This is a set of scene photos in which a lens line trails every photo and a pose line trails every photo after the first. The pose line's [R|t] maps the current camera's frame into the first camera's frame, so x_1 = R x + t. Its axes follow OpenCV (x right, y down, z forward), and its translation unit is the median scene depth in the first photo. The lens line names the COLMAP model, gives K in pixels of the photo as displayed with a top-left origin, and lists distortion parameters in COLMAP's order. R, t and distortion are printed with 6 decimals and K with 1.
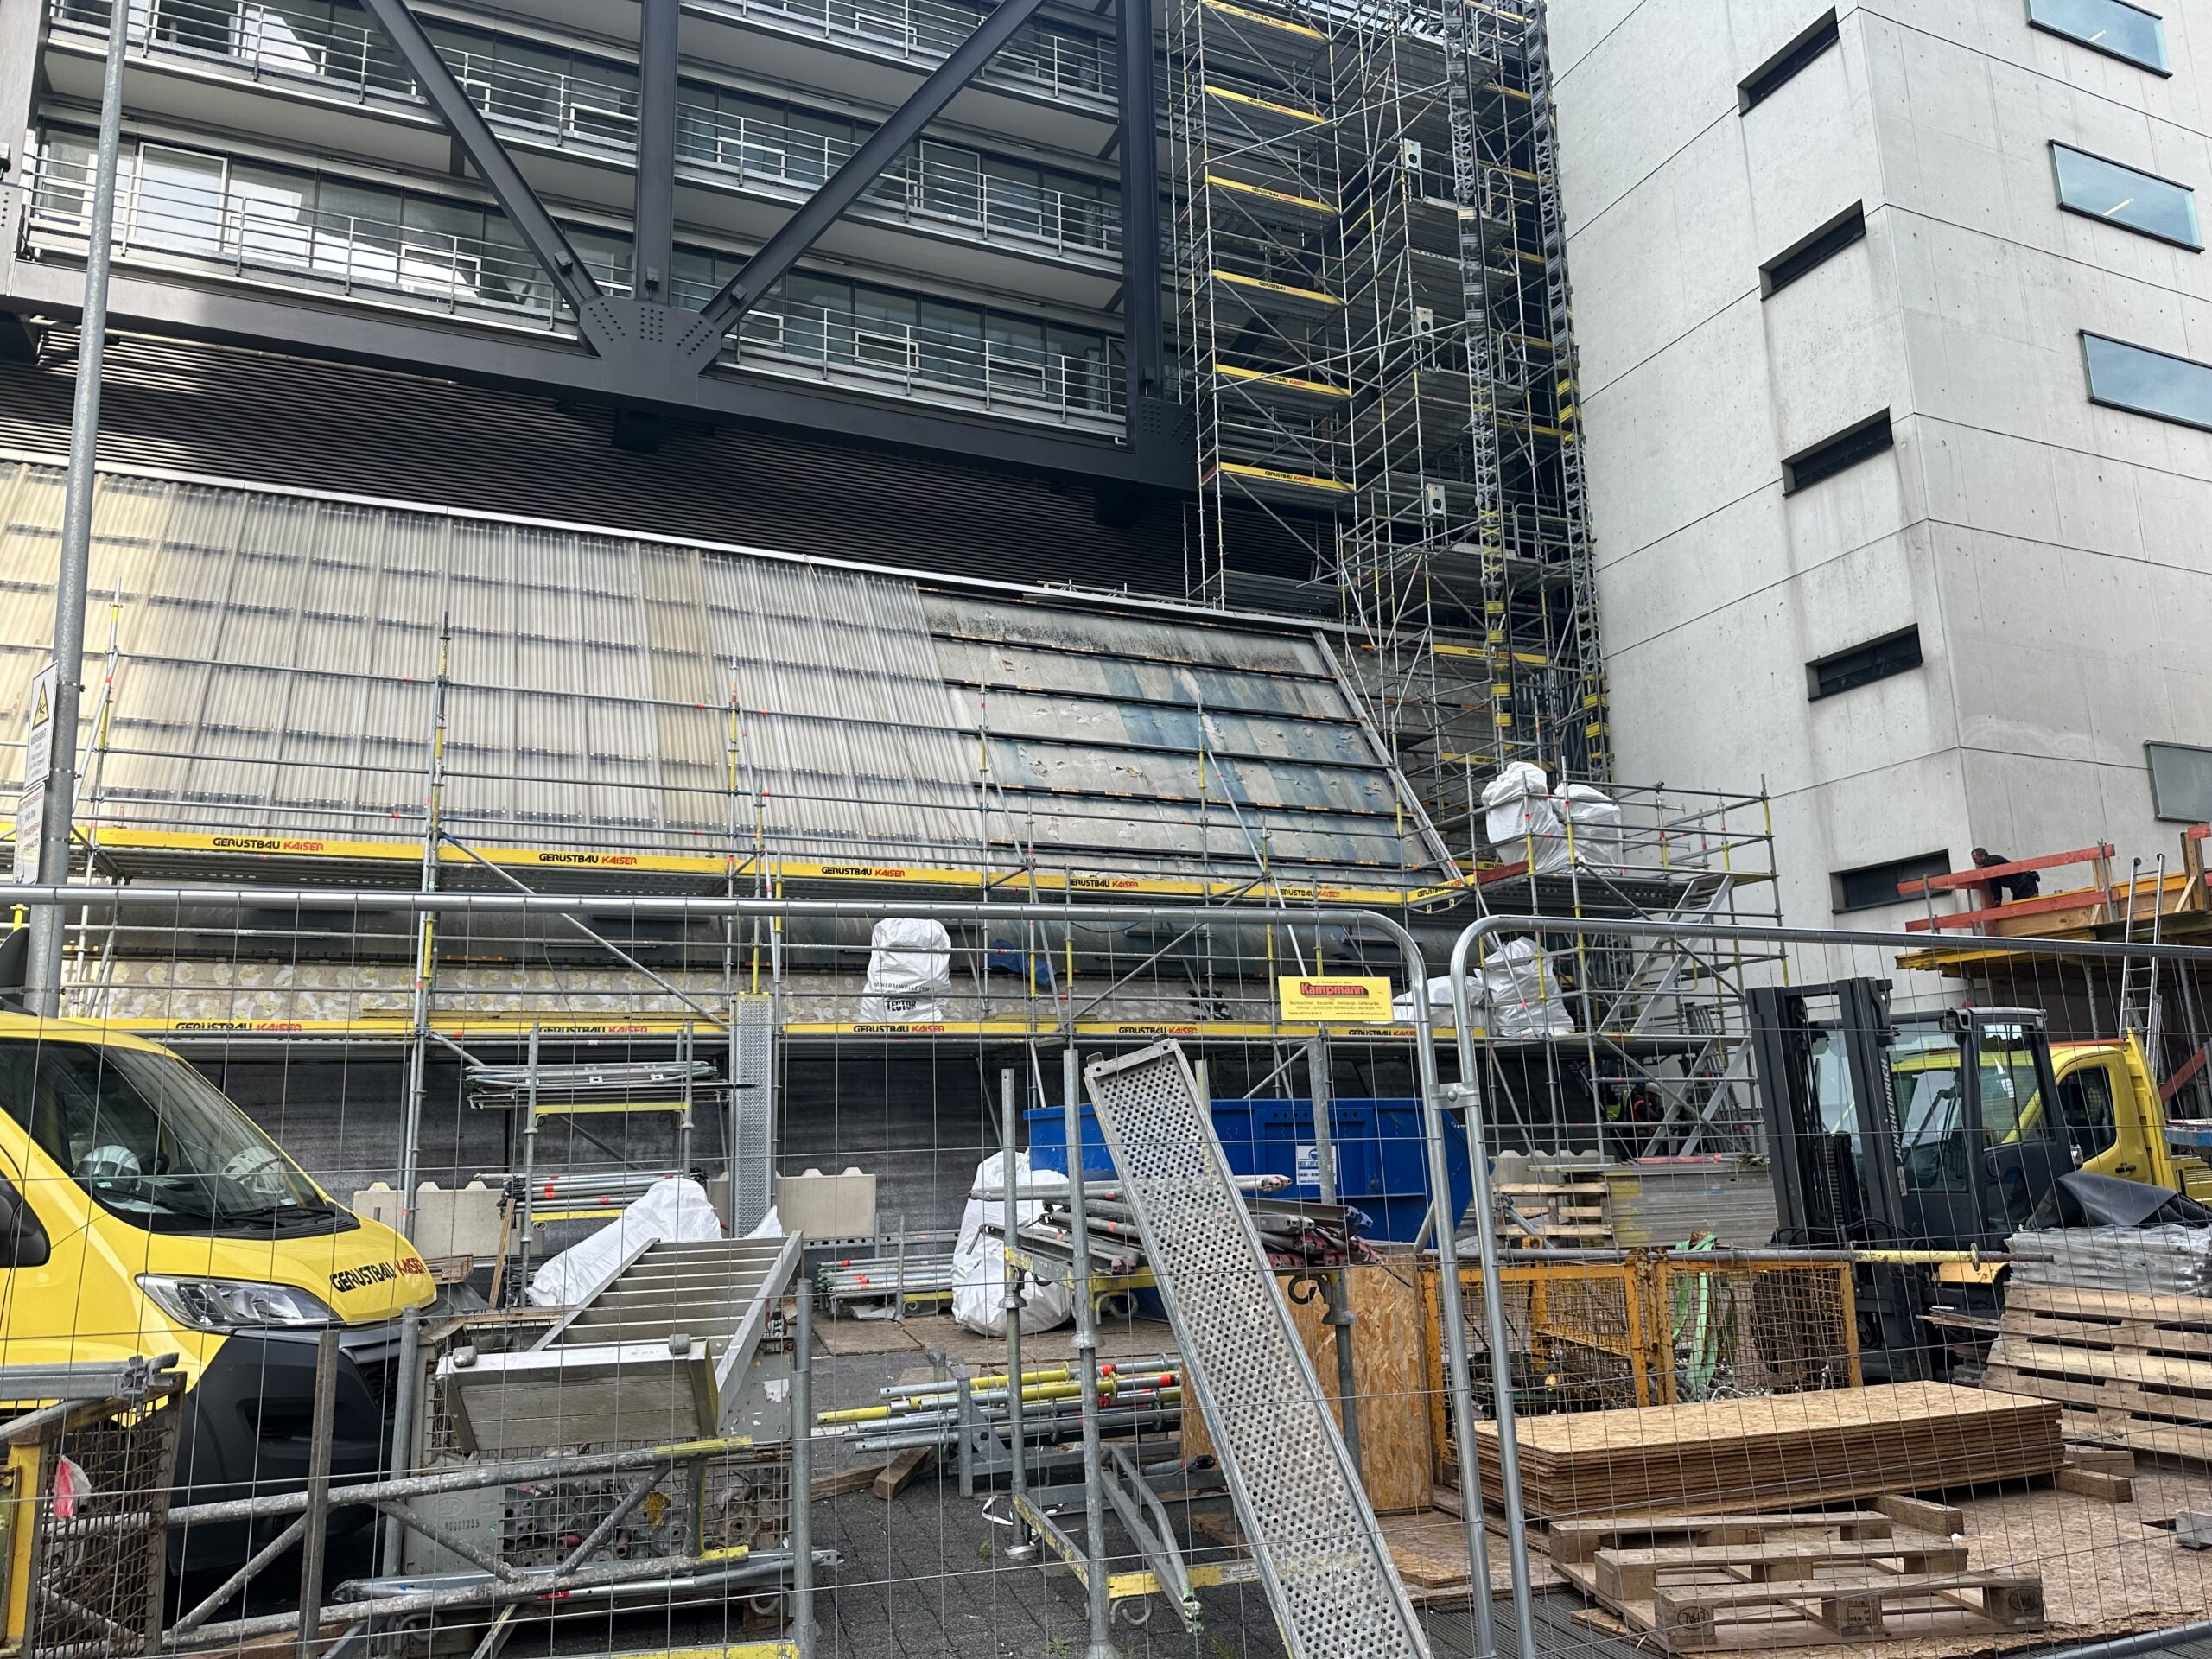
lens RADIAL K [[1538.2, 0, 1113.2], [0, 1538.2, 838.4], [0, 0, 1]] dist [0.026094, -0.001526]
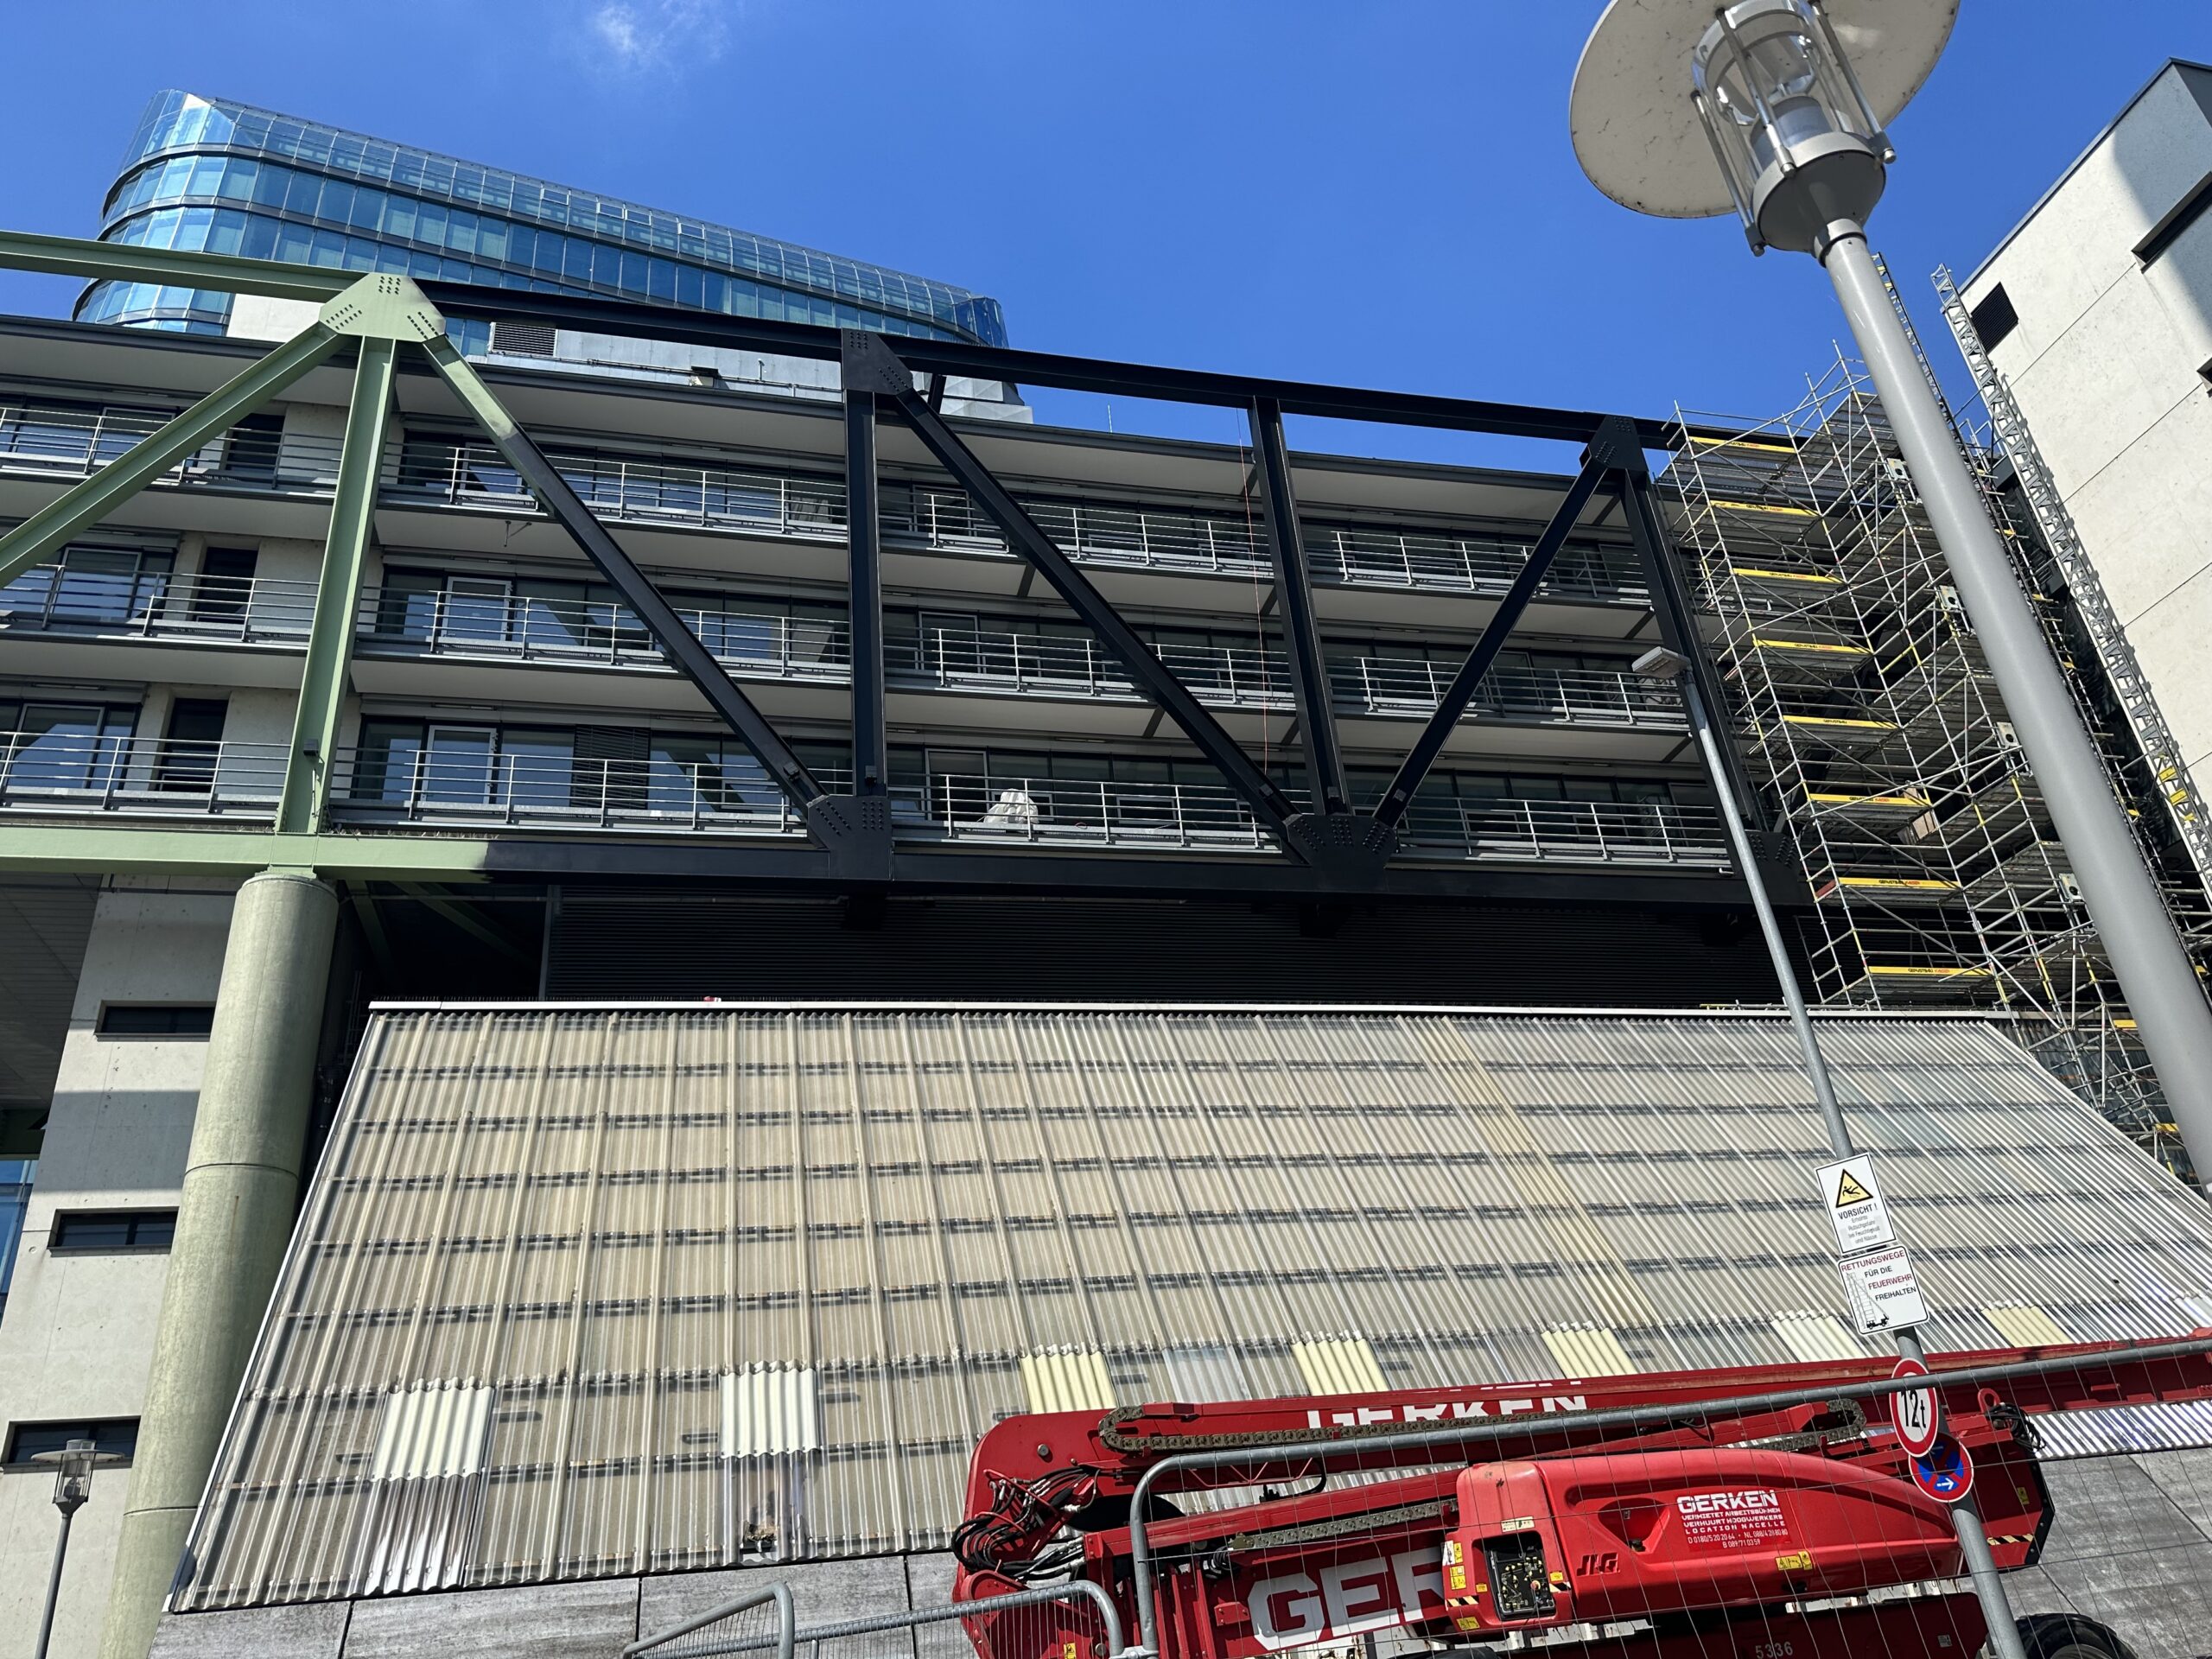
lens RADIAL K [[1538.2, 0, 1101.7], [0, 1538.2, 838.7], [0, 0, 1]] dist [0.026094, -0.001526]
pose [[0.985861, -0.131823, -0.103448, -0.316572], [0.099116, 0.956520, -0.274310, -0.020470], [0.135111, 0.260178, 0.956061, -0.124680]]
